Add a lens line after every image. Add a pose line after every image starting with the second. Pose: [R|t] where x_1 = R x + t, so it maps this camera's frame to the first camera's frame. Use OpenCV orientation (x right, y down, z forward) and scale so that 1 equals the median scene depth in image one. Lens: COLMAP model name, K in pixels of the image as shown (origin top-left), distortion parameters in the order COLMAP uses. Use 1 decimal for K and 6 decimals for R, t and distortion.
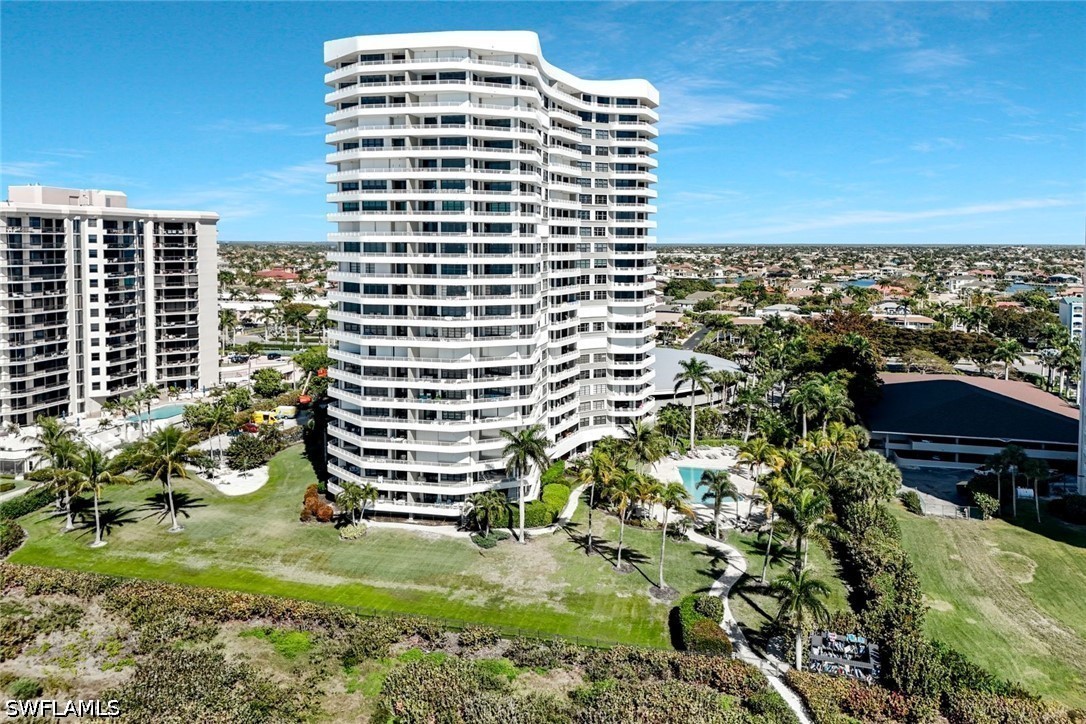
lens RADIAL K [[745.4, 0, 564.6], [0, 745.4, 307.5], [0, 0, 1]] dist [0.066469, -0.065155]
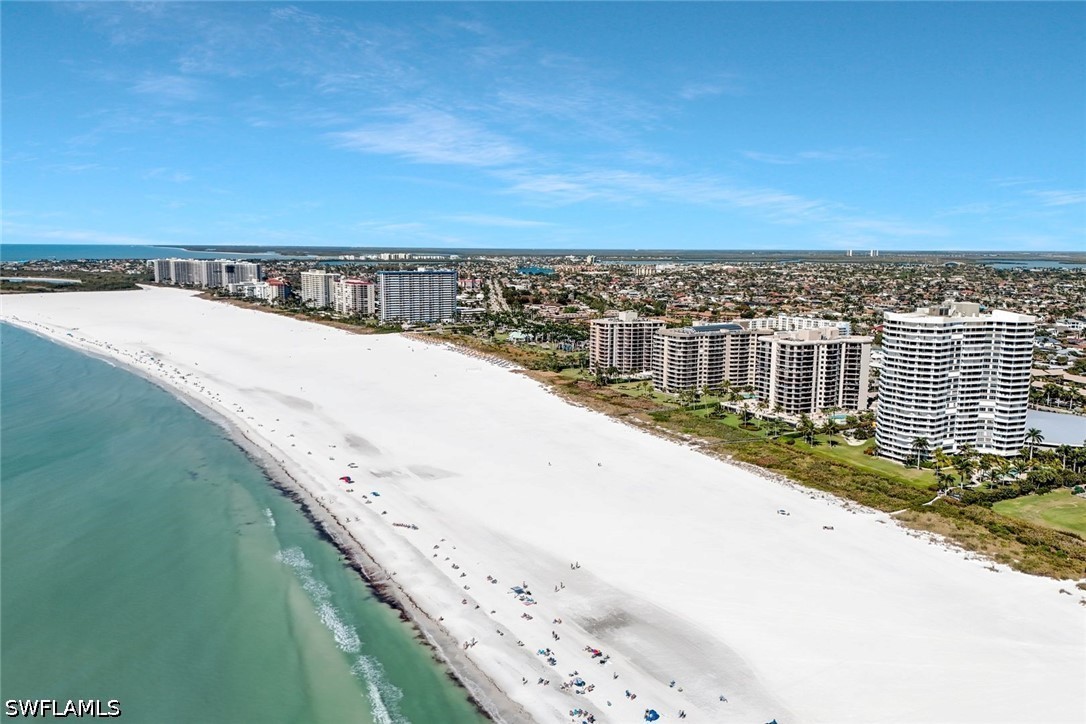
lens RADIAL K [[873.6, 0, 523.9], [0, 873.6, 361.7], [0, 0, 1]] dist [0.083217, -0.003491]
pose [[0.600009, 0.101407, -0.793540, 1.511225], [-0.051773, 0.994776, 0.087977, -0.328164], [0.798316, -0.011703, 0.602125, -2.140460]]
